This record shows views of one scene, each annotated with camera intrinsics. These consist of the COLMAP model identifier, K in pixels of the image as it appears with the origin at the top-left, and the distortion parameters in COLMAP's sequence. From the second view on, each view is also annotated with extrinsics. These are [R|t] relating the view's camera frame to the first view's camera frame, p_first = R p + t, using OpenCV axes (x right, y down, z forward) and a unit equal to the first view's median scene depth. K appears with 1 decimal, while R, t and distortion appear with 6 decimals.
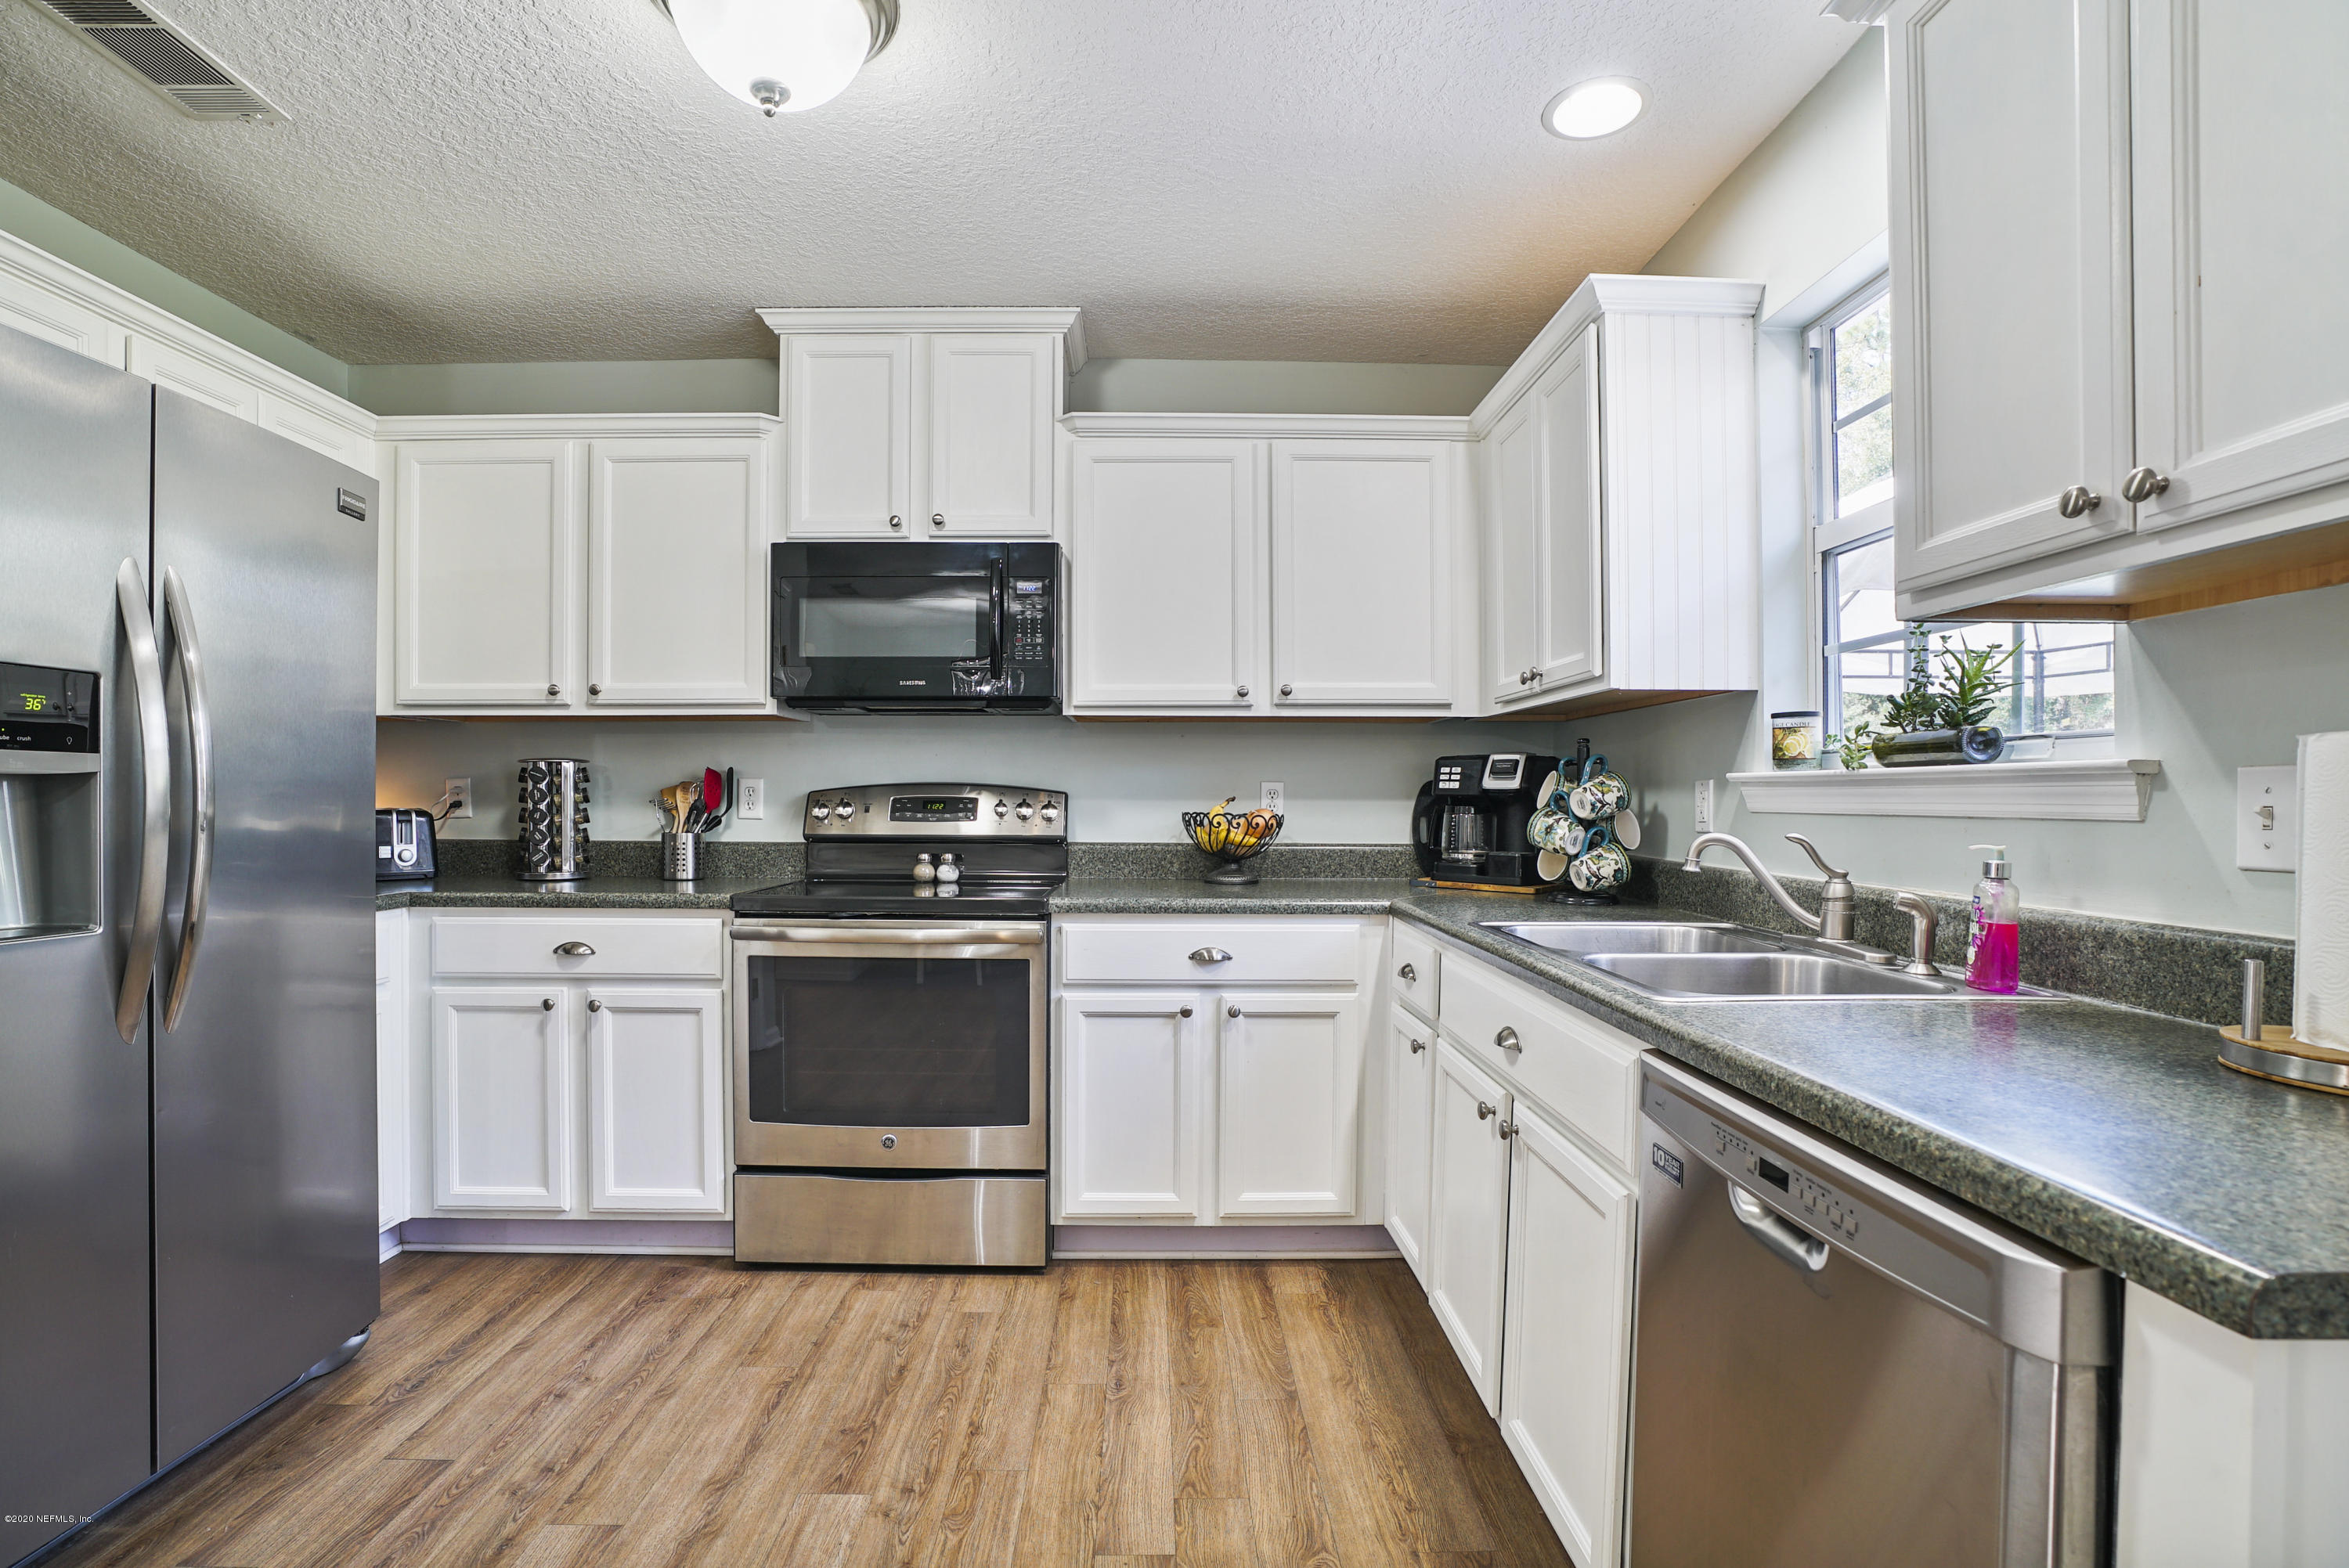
lens RADIAL K [[1090.5, 0, 1137.7], [0, 1090.5, 802.6], [0, 0, 1]] dist [-0.073685, 0.031494]
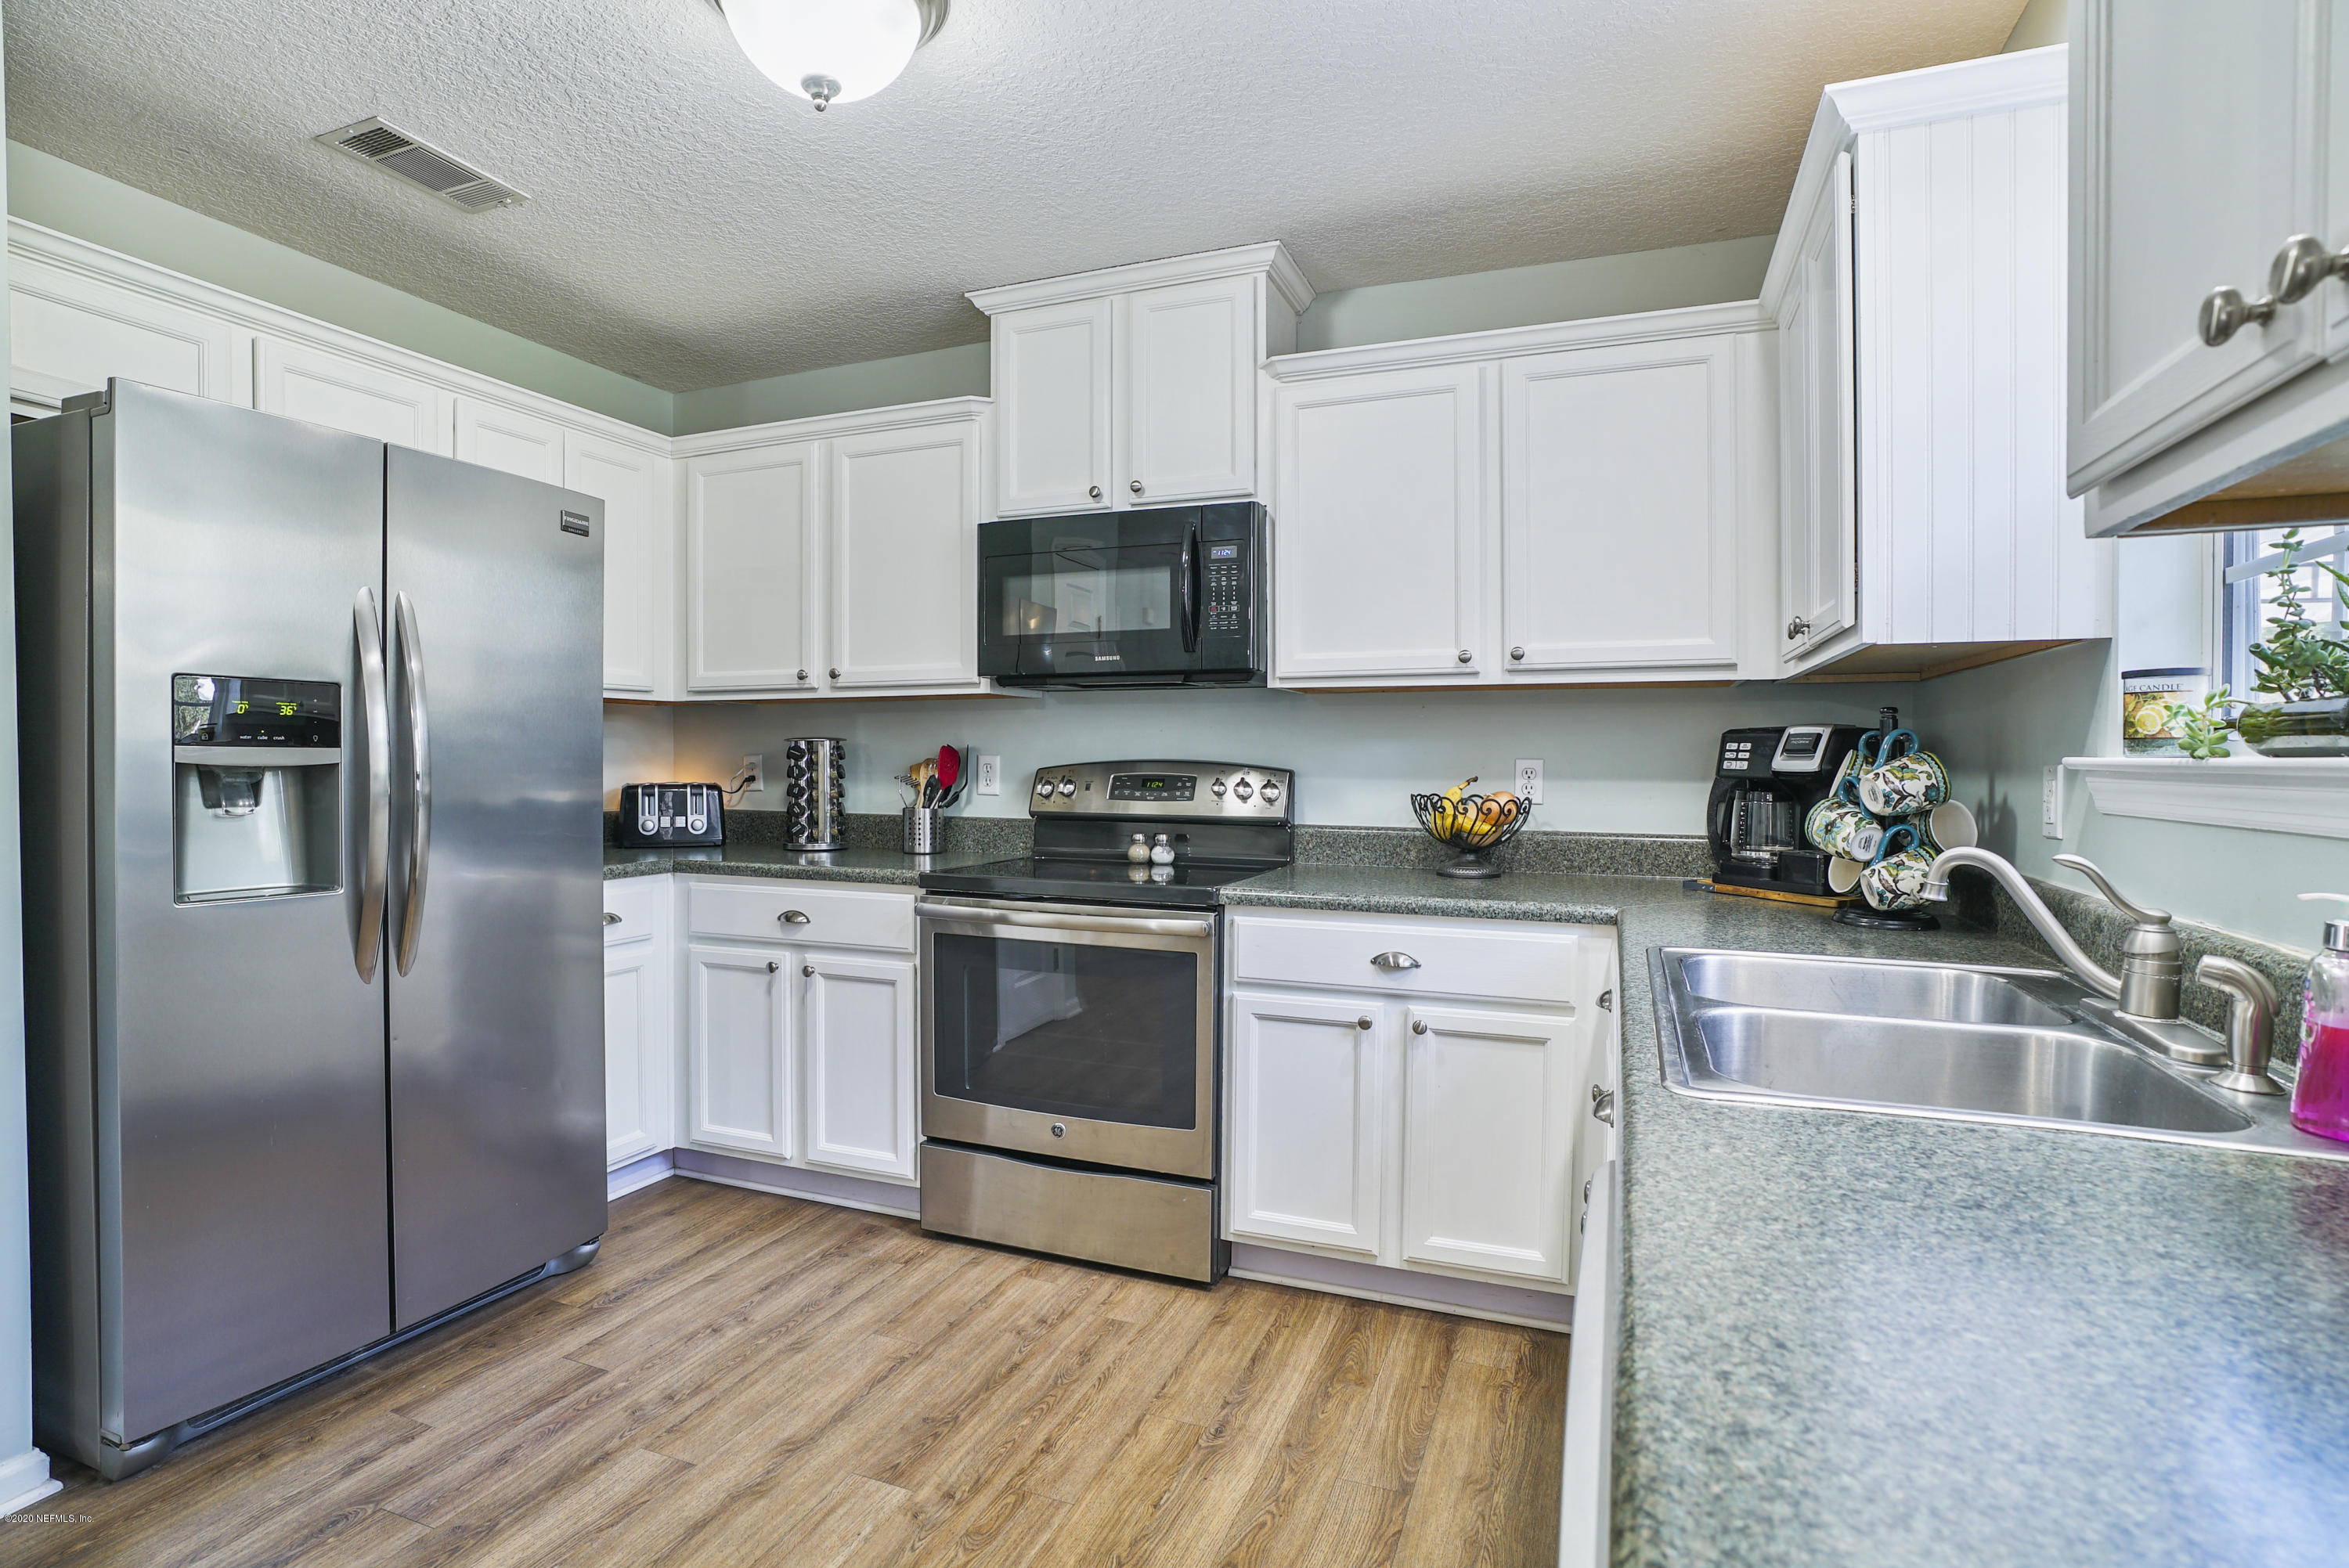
lens RADIAL K [[1125.4, 0, 1160.8], [0, 1125.4, 775.4], [0, 0, 1]] dist [-0.069526, 0.029978]
pose [[0.927544, 0.006778, -0.373652, 0.224181], [-0.003162, 0.999942, 0.010291, -0.017583], [0.373701, -0.008364, 0.927512, 0.093803]]
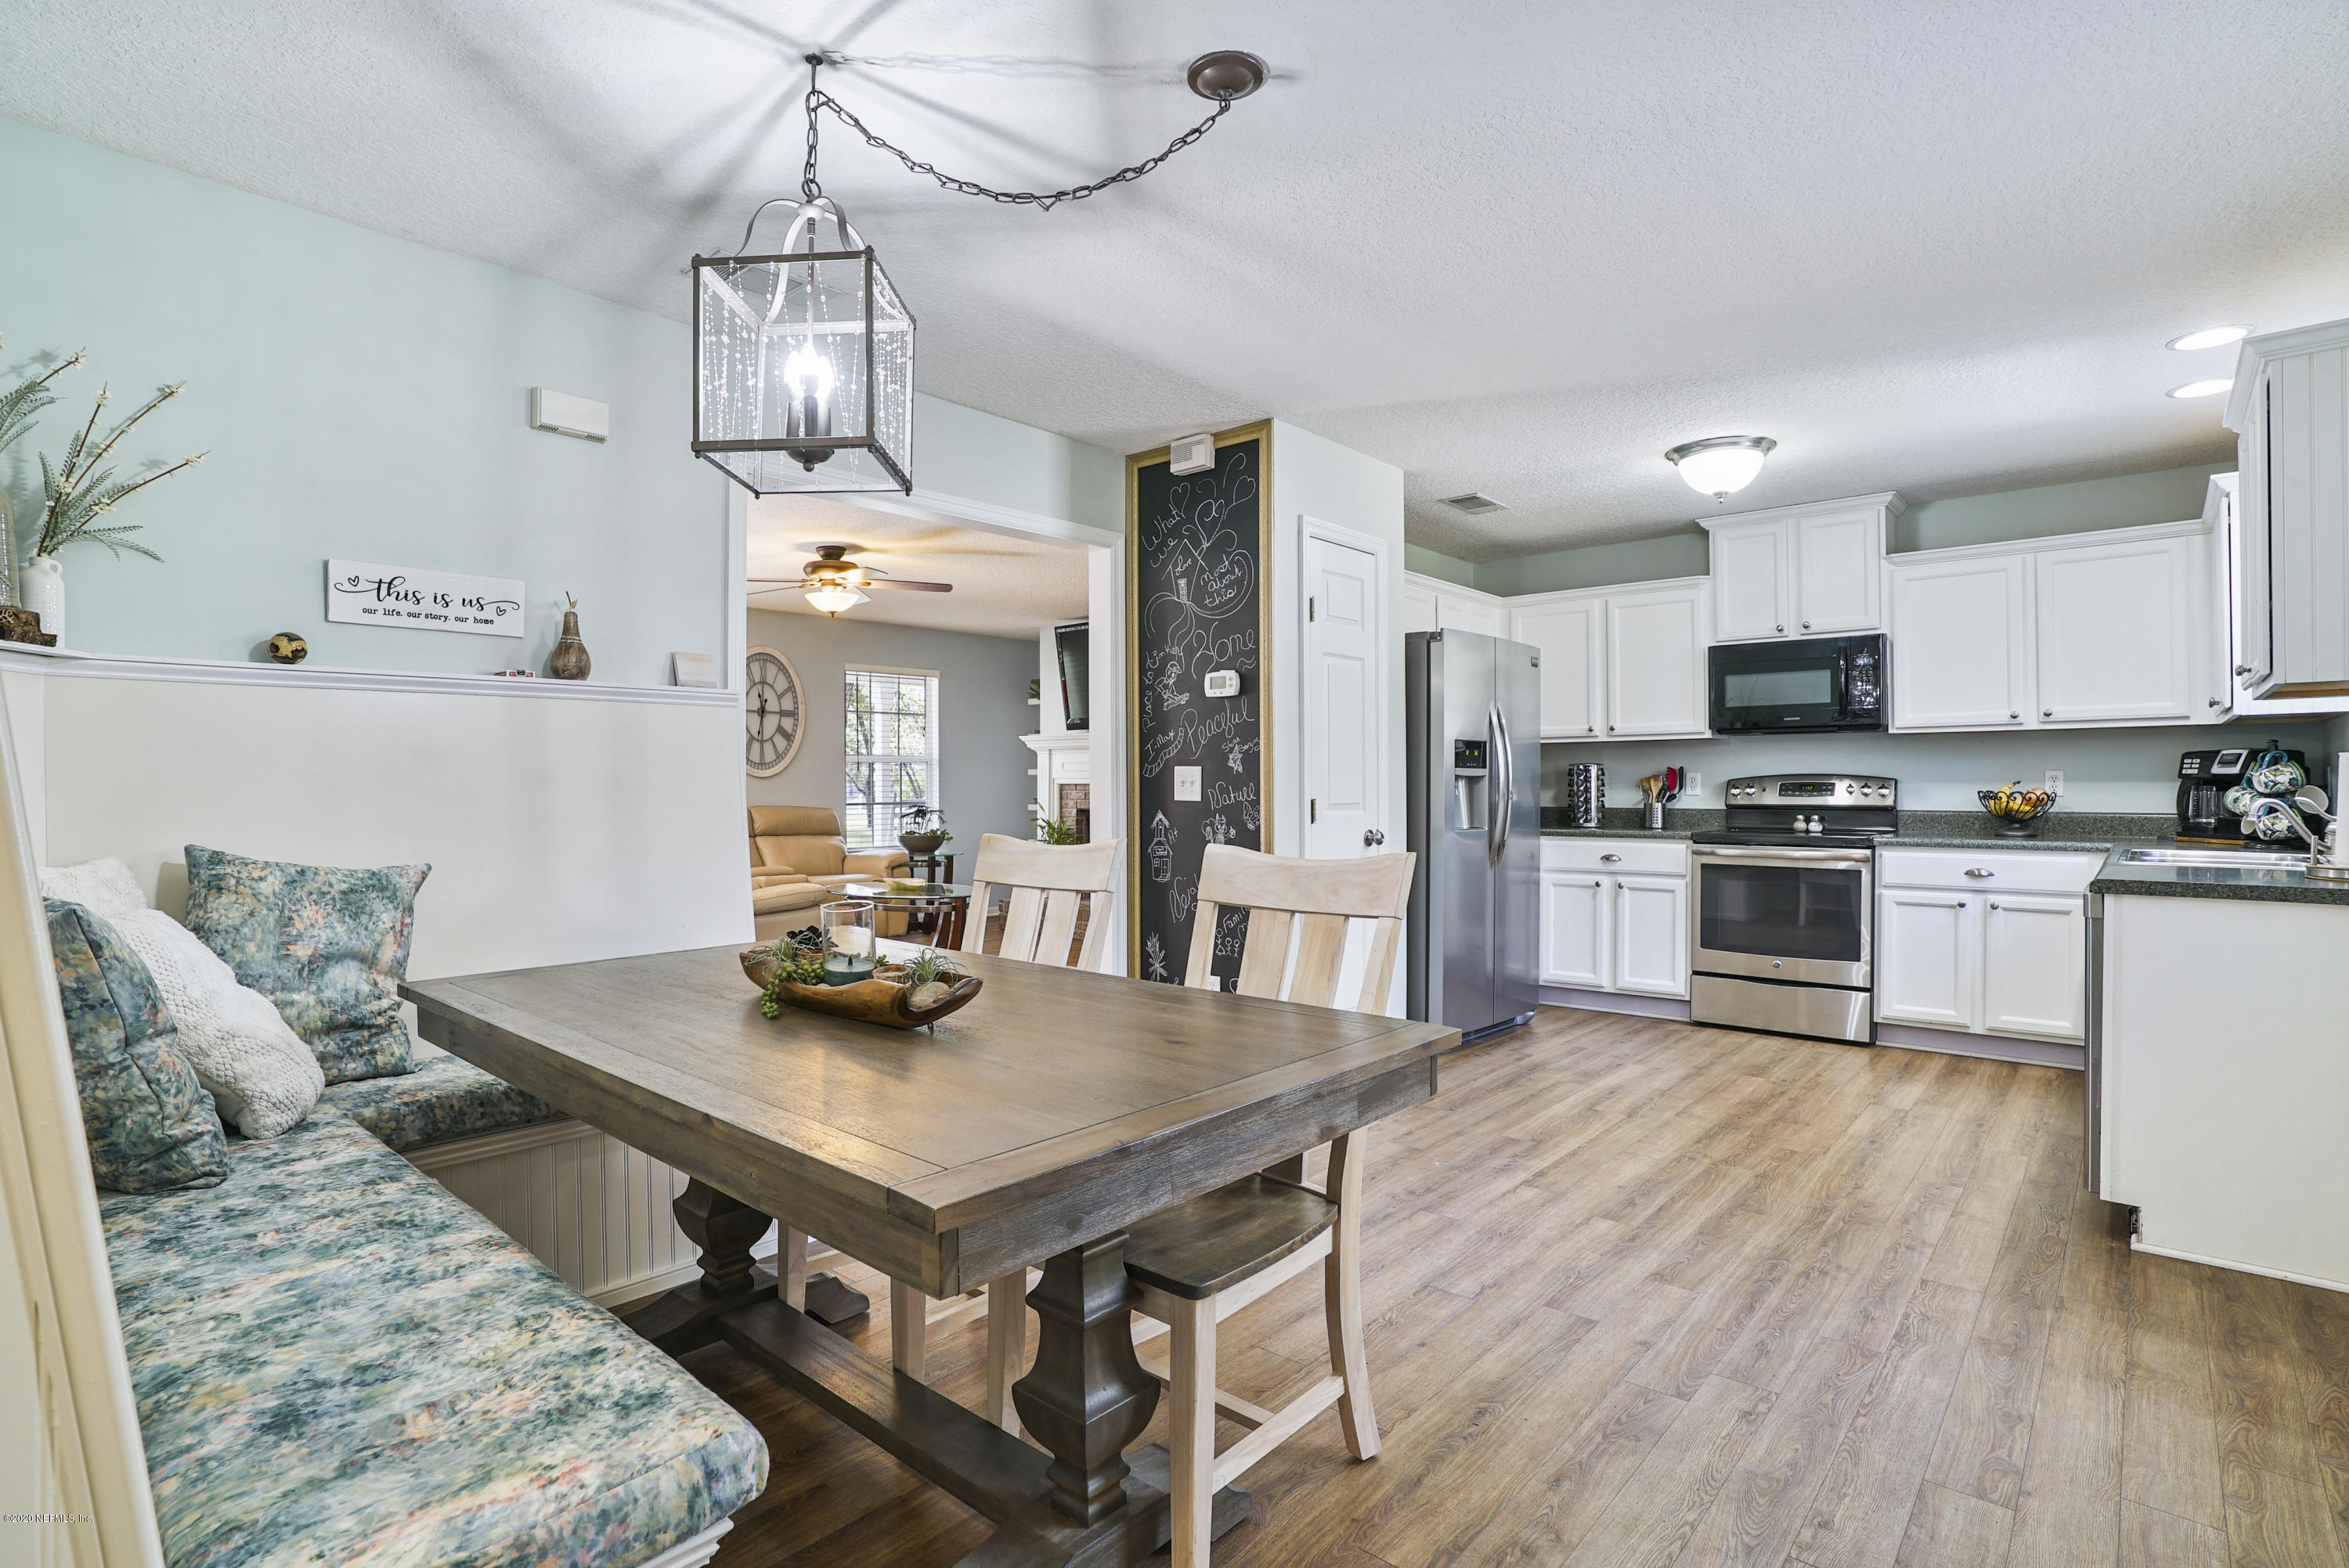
lens RADIAL K [[1173.1, 0, 1165.9], [0, 1173.1, 789.3], [0, 0, 1]] dist [-0.067349, 0.031603]
pose [[0.759086, -0.004179, -0.650977, 0.263249], [0.002185, 0.999990, -0.003872, 0.012269], [0.650987, 0.001517, 0.759088, -1.190185]]
